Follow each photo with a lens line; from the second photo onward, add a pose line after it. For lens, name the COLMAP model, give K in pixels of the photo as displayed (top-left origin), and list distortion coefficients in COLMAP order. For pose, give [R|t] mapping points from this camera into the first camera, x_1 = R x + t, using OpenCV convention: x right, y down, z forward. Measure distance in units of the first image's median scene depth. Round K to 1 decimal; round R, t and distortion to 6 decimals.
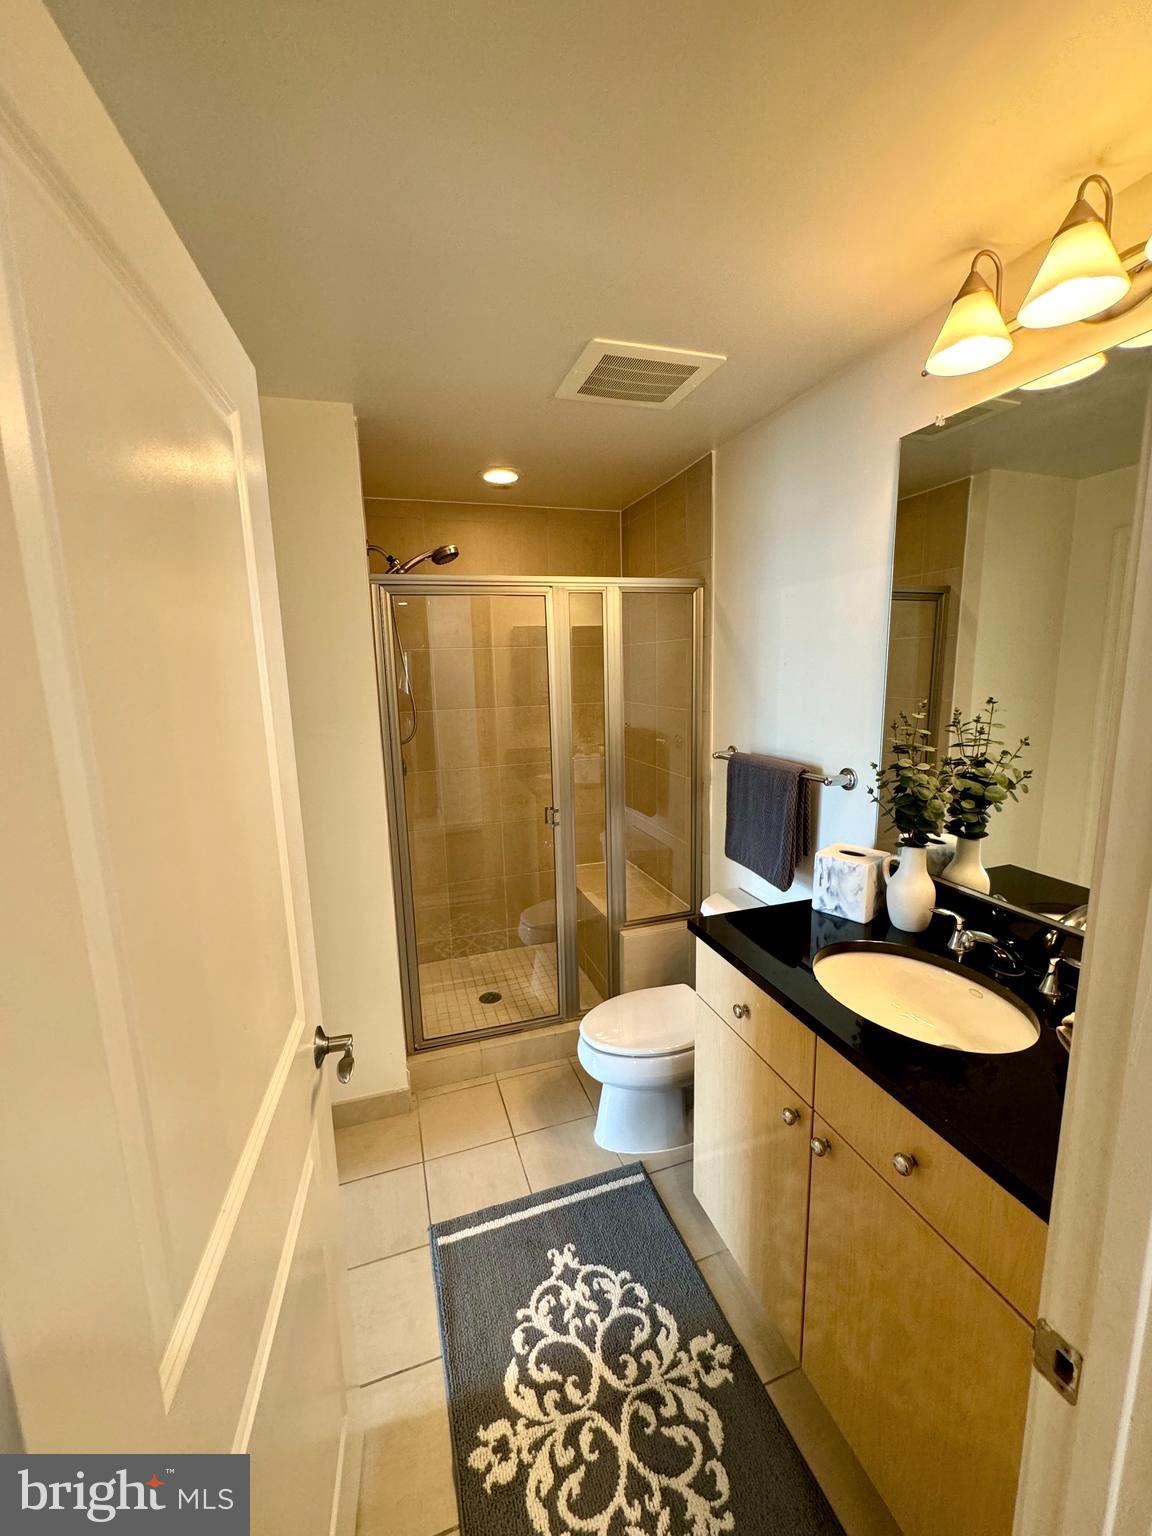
lens RADIAL K [[613.2, 0, 580.4], [0, 613.2, 760.6], [0, 0, 1]] dist [-0.002548, 0.000606]
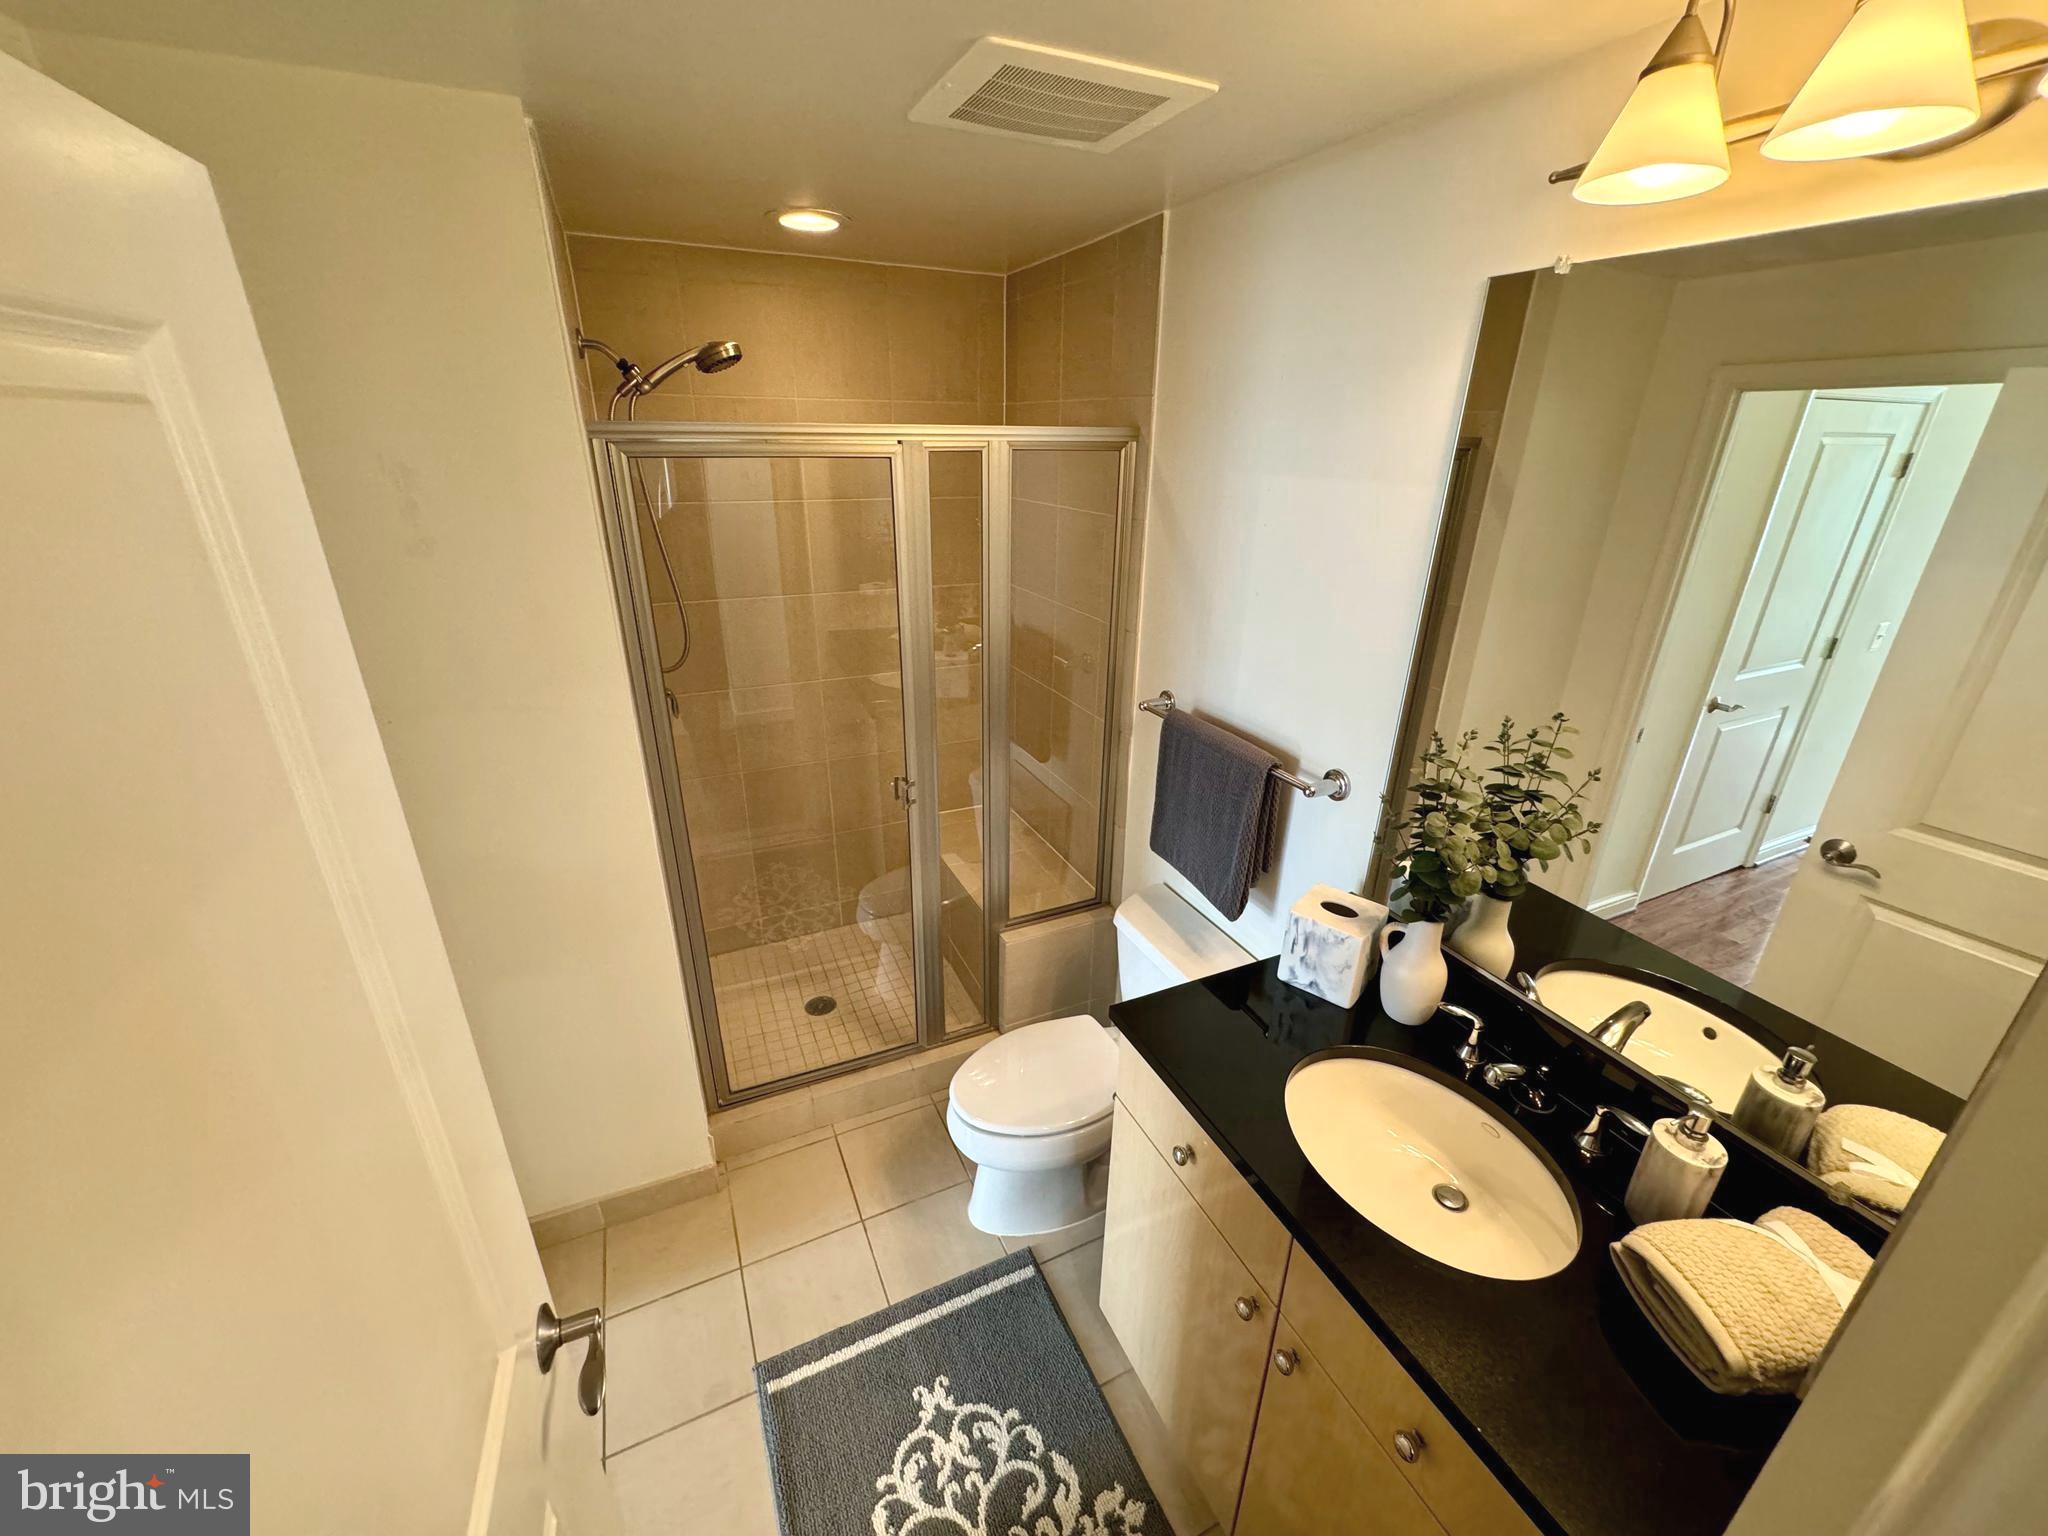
lens RADIAL K [[817.6, 0, 1031.0], [0, 817.6, 758.8], [0, 0, 1]] dist [-0.002548, 0.000606]
pose [[0.992266, -0.005849, 0.123994, -0.030699], [-0.022005, 0.974781, 0.222077, -0.227546], [-0.122166, -0.223088, 0.967113, 0.164024]]
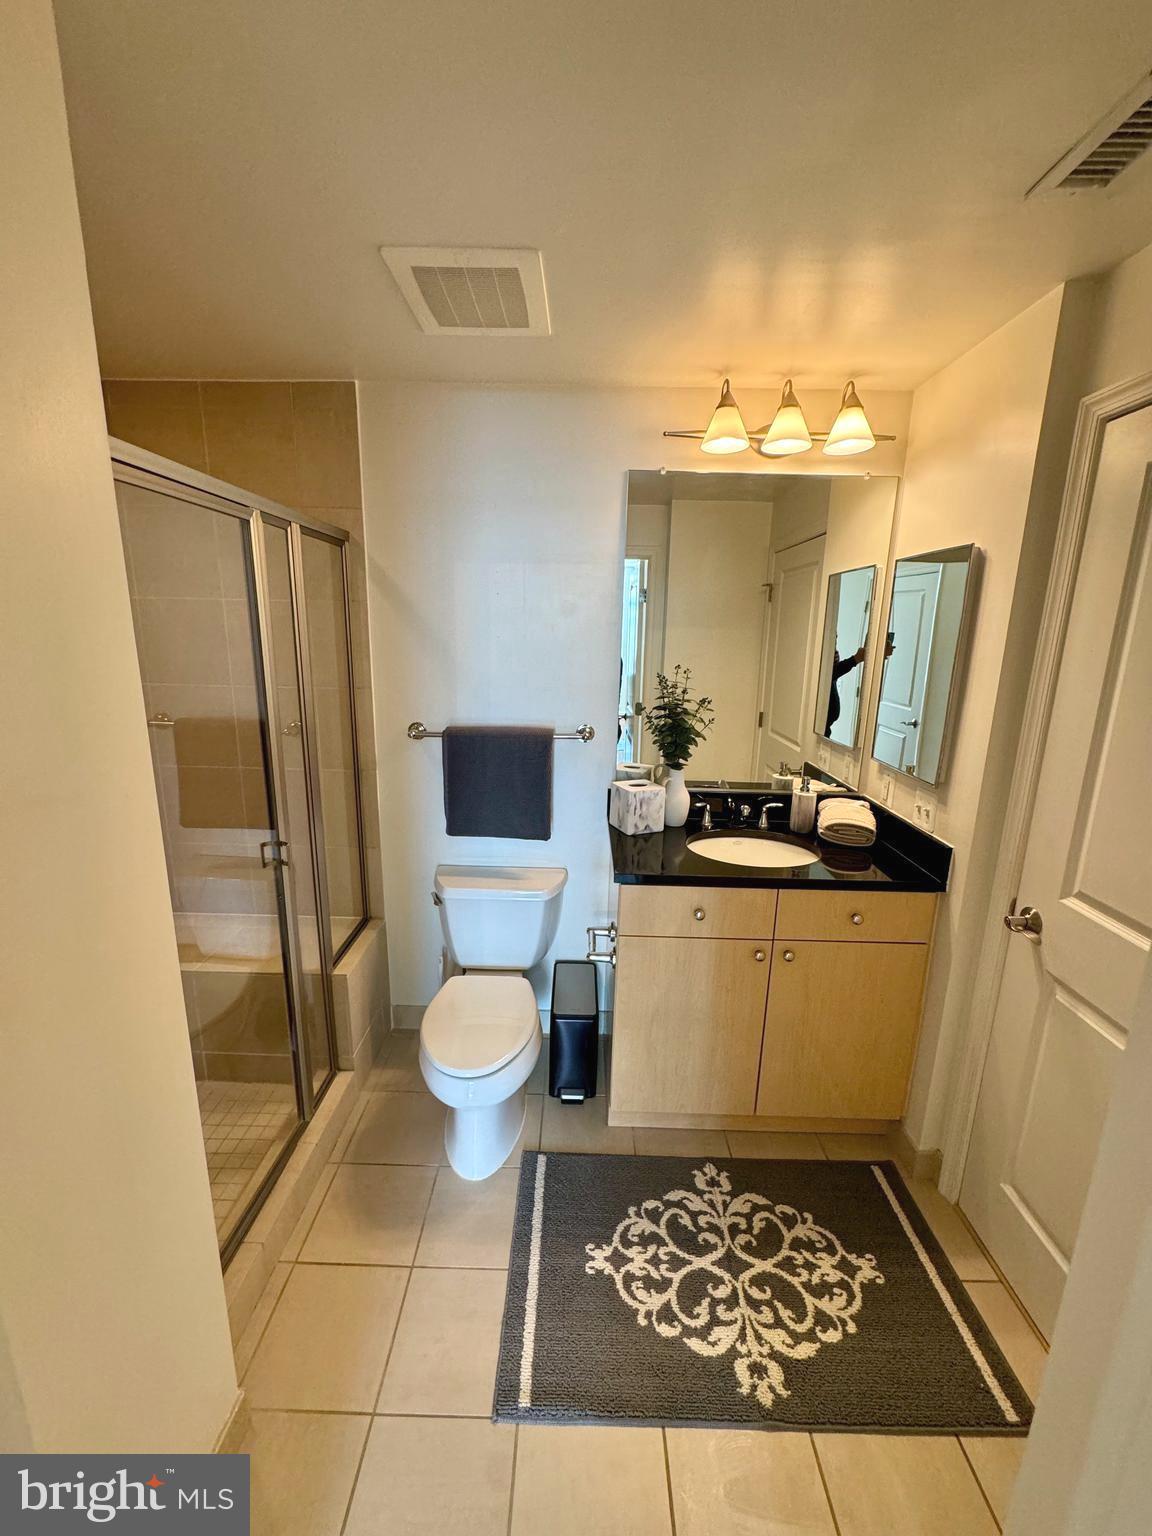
lens RADIAL K [[613.2, 0, 571.9], [0, 613.2, 760.5], [0, 0, 1]] dist [-0.002548, 0.000606]
pose [[0.331558, -0.164478, 0.928987, -0.841406], [0.114968, 0.984391, 0.133255, -0.096448], [-0.936404, 0.062622, 0.345292, 0.684491]]
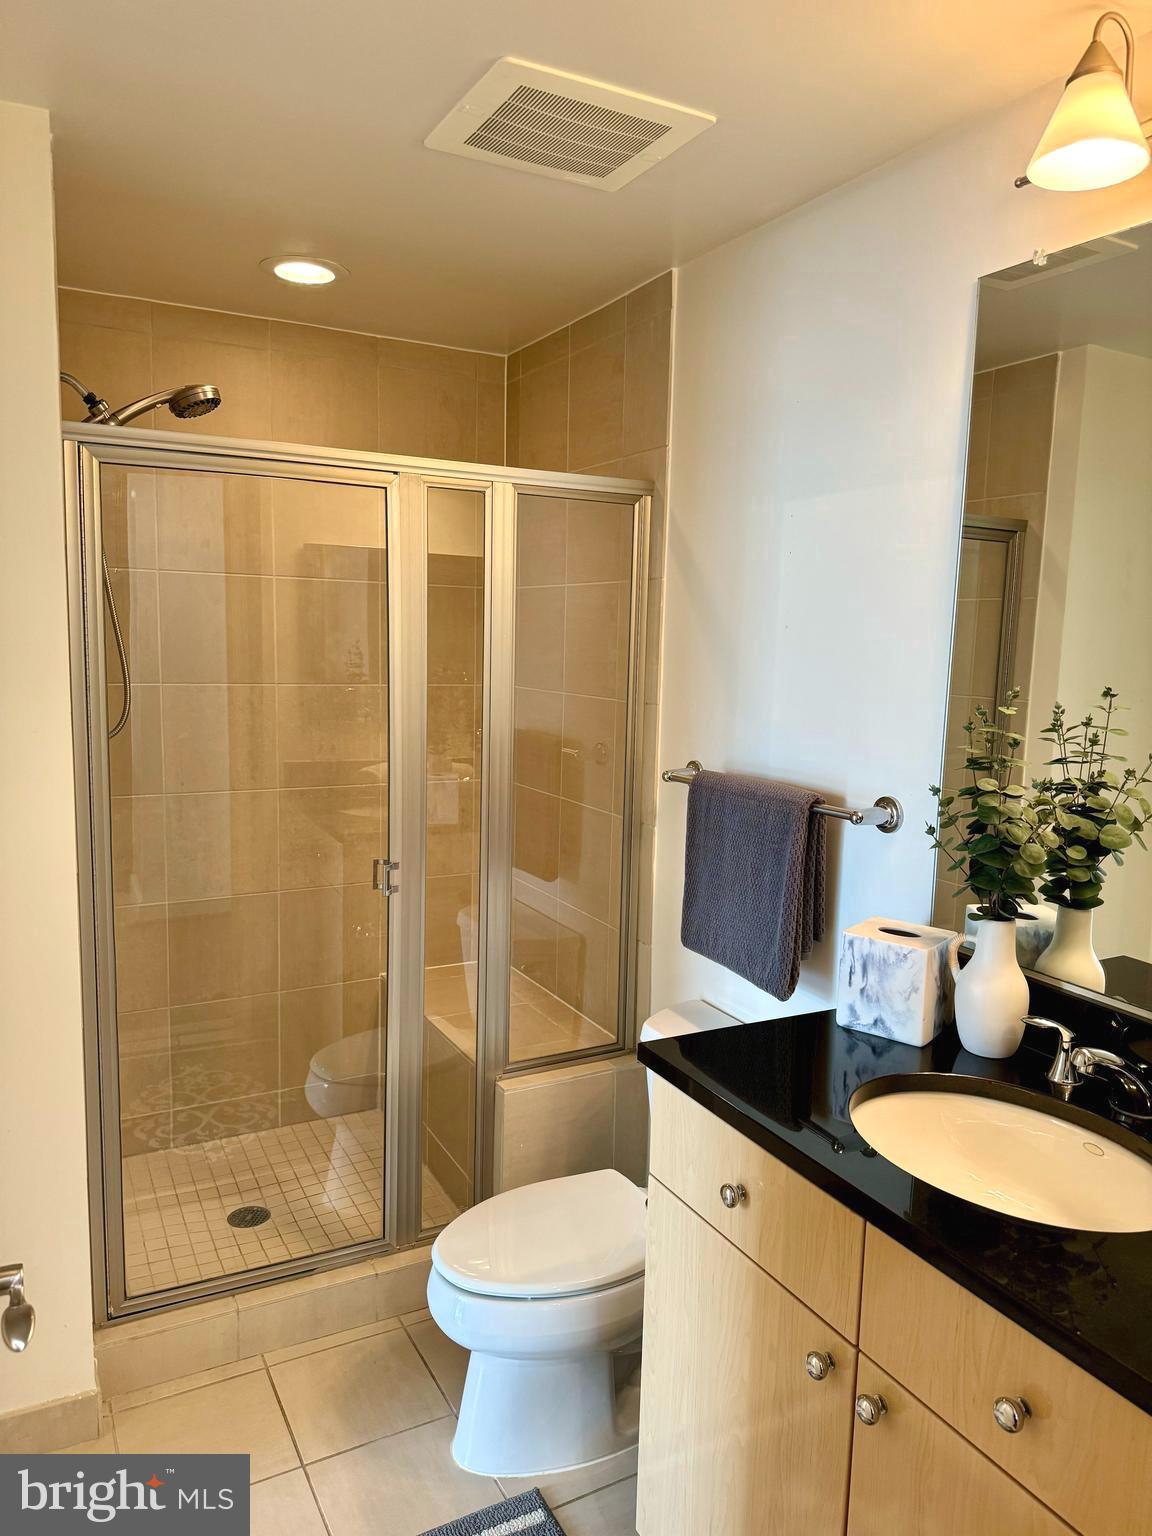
lens RADIAL K [[1073.5, 0, 585.4], [0, 1073.5, 759.3], [0, 0, 1]] dist [0.078625, -0.095973]
pose [[0.983452, 0.027820, 0.179018, -0.069675], [-0.021256, 0.999033, -0.038481, 0.026013], [-0.179915, 0.034039, 0.983093, -0.022422]]
